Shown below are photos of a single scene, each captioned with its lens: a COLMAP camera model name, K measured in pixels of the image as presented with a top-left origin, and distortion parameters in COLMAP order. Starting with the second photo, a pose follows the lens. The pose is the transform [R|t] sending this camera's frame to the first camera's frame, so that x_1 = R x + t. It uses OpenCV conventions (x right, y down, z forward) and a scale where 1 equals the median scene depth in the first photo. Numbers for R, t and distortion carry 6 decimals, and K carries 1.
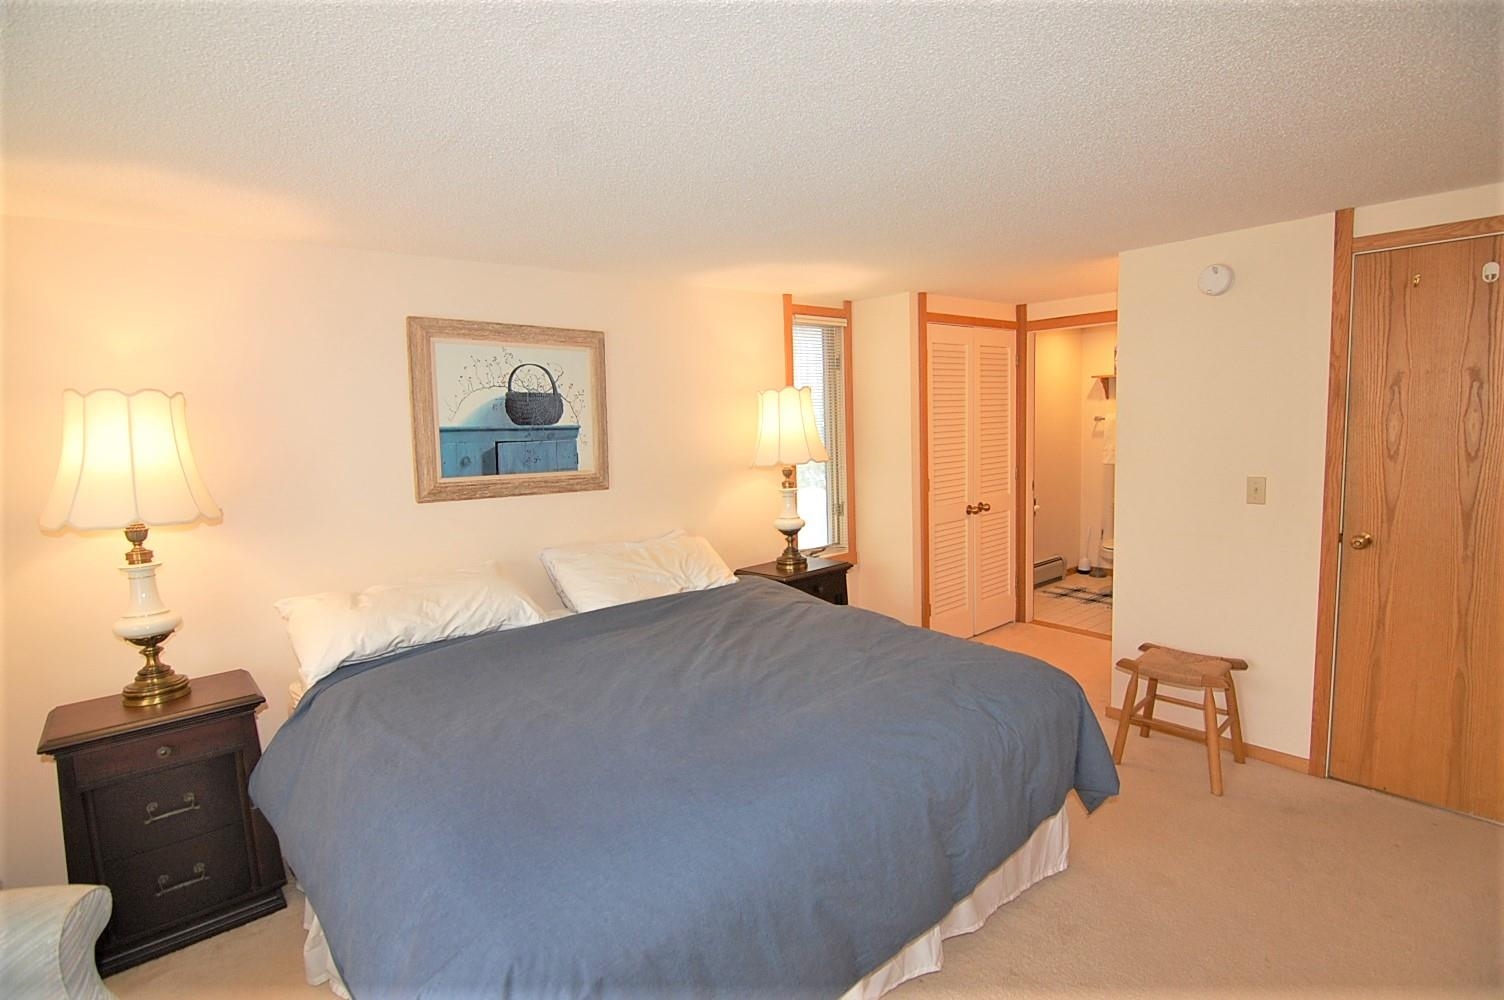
lens RADIAL K [[646.3, 0, 752.0], [0, 646.3, 500.0], [0, 0, 1]] dist [-0.002850, -0.000214]
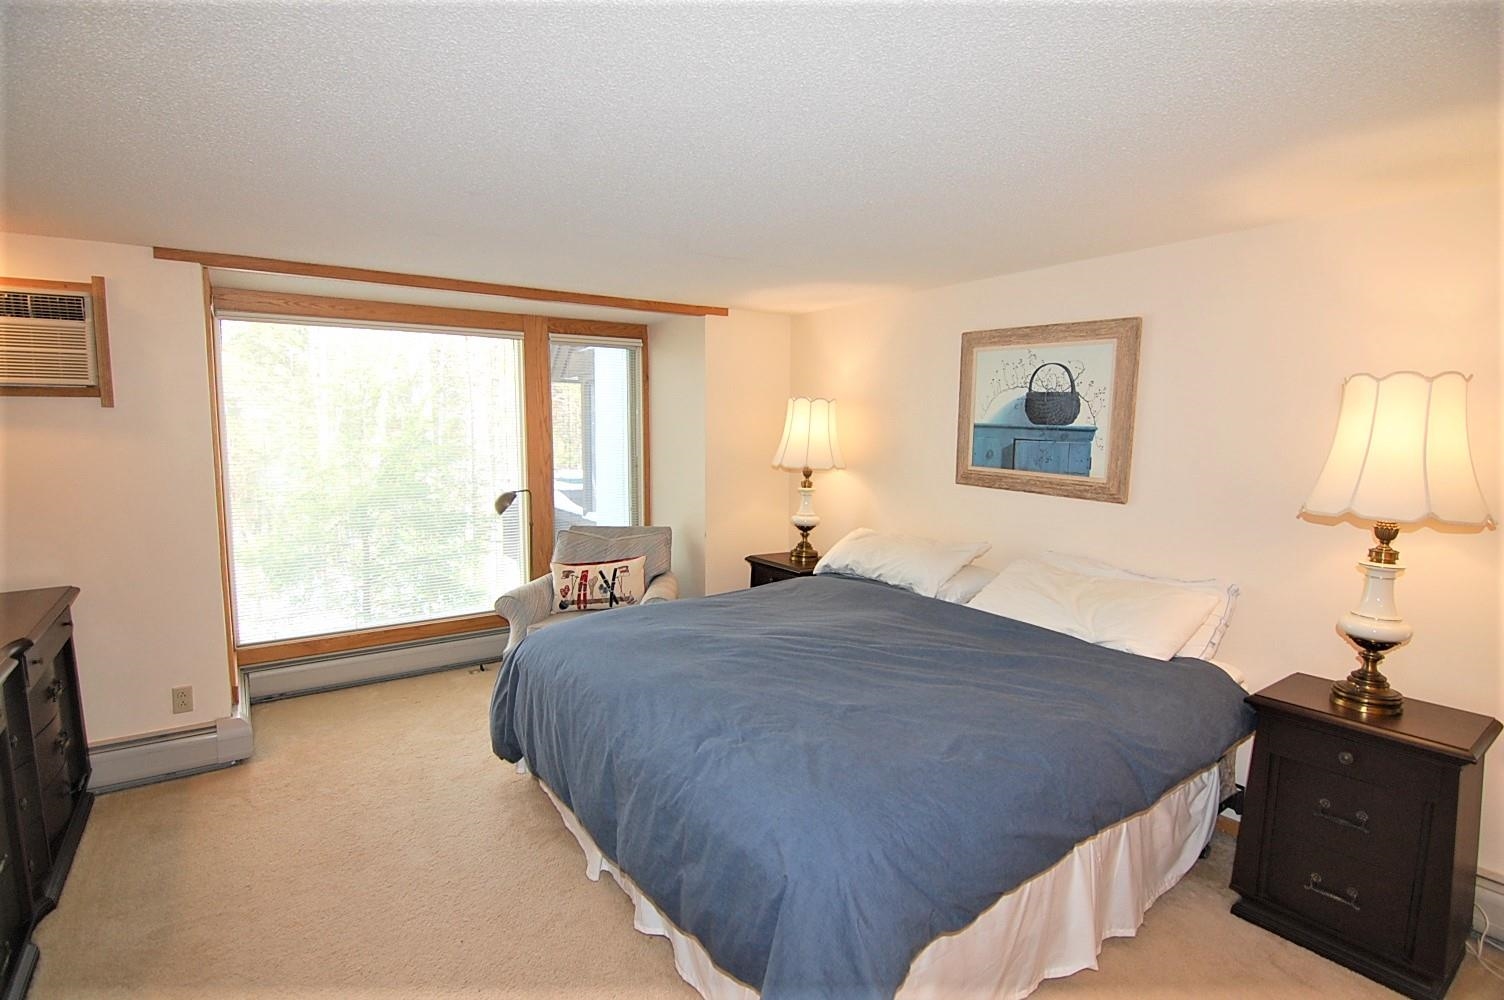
lens RADIAL K [[727.0, 0, 755.5], [0, 727.0, 494.7], [0, 0, 1]] dist [-0.010800, -0.007048]
pose [[-0.049697, 0.128052, -0.990521, 0.789874], [-0.135654, 0.981691, 0.133717, -0.097418], [0.989509, 0.141013, -0.031416, 0.600767]]
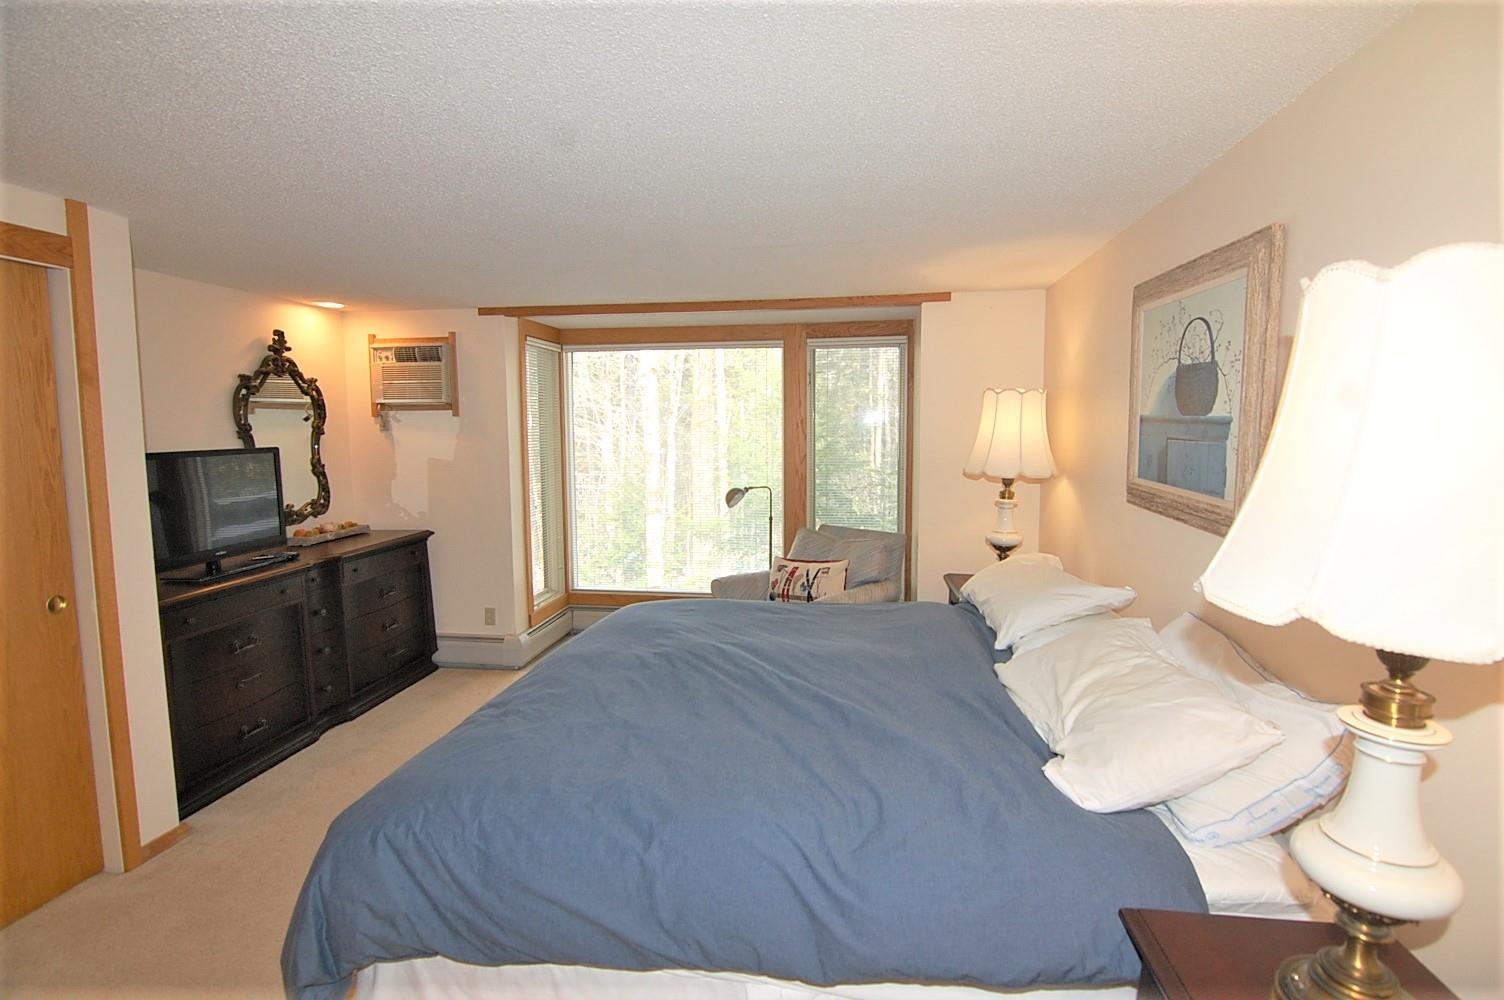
lens RADIAL K [[727.0, 0, 755.5], [0, 727.0, 494.7], [0, 0, 1]] dist [-0.010800, -0.007048]
pose [[-0.721951, 0.097347, -0.685062, 0.454900], [-0.063846, 0.976459, 0.206038, -0.156803], [0.688992, 0.192488, -0.698740, 1.203505]]
